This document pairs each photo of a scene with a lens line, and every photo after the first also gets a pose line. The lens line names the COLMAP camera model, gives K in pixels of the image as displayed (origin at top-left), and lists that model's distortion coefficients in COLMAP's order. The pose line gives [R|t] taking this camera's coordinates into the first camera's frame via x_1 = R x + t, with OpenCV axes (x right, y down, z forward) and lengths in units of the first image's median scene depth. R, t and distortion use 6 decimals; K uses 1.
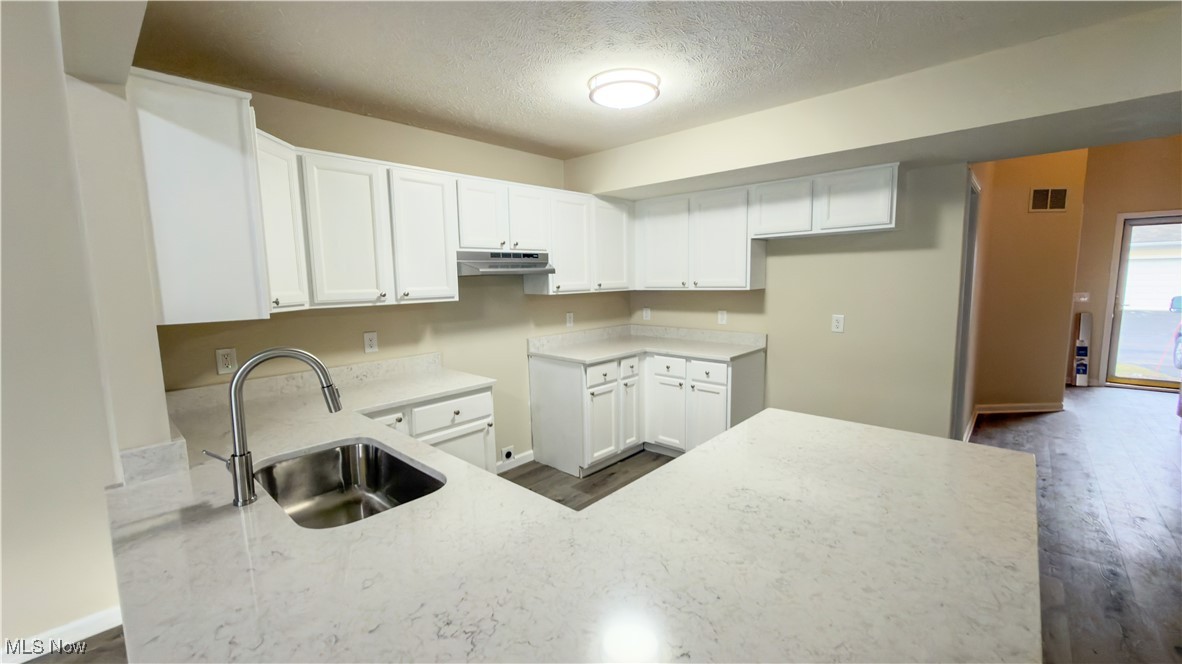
lens RADIAL K [[470.5, 0, 588.4], [0, 470.5, 335.6], [0, 0, 1]] dist [-0.000262, -0.000058]
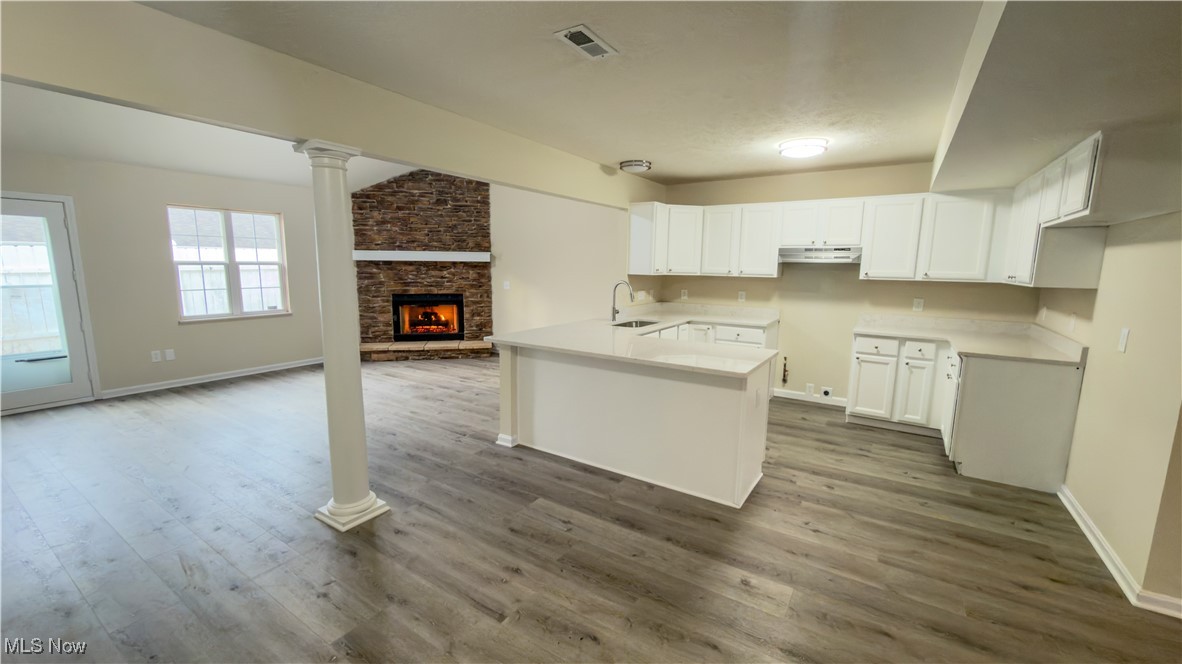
lens RADIAL K [[470.5, 0, 595.0], [0, 470.5, 331.7], [0, 0, 1]] dist [-0.000262, -0.000058]
pose [[0.176391, 0.166517, -0.970133, 1.082015], [-0.137514, 0.980090, 0.143223, -0.030258], [0.974667, 0.108144, 0.195777, 0.047833]]
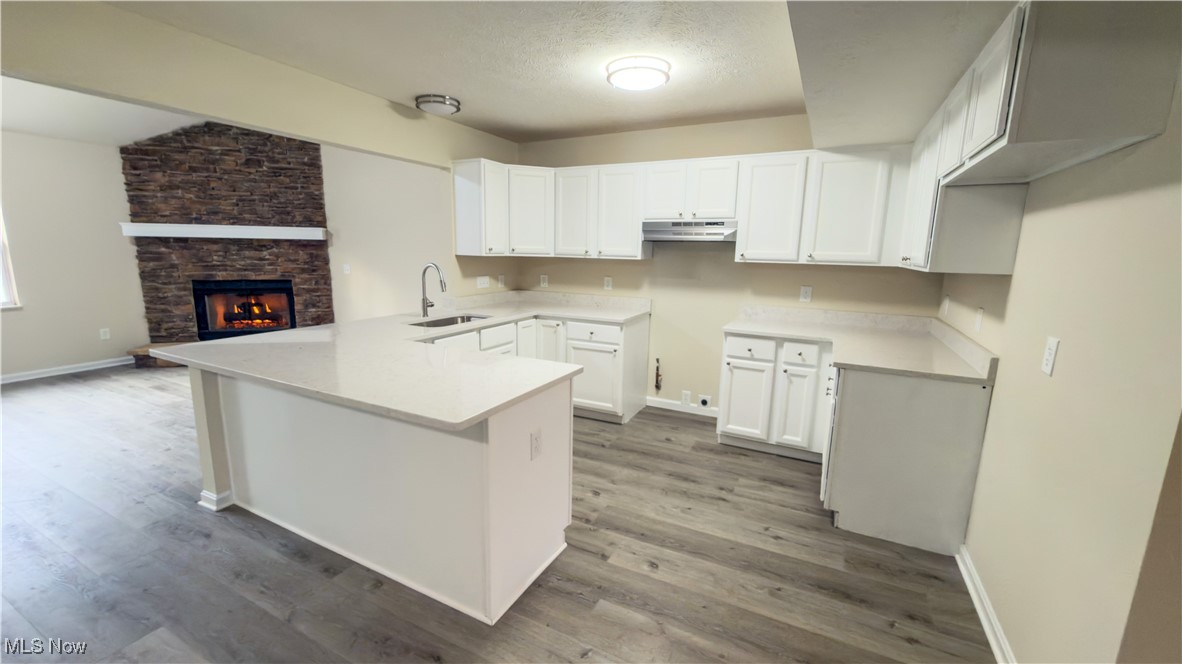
lens RADIAL K [[470.5, 0, 594.2], [0, 470.5, 331.8], [0, 0, 1]] dist [-0.000262, -0.000058]
pose [[0.279041, 0.195251, -0.940220, 0.830706], [-0.143086, 0.976635, 0.160348, -0.058618], [0.949559, 0.089788, 0.300459, 0.416898]]
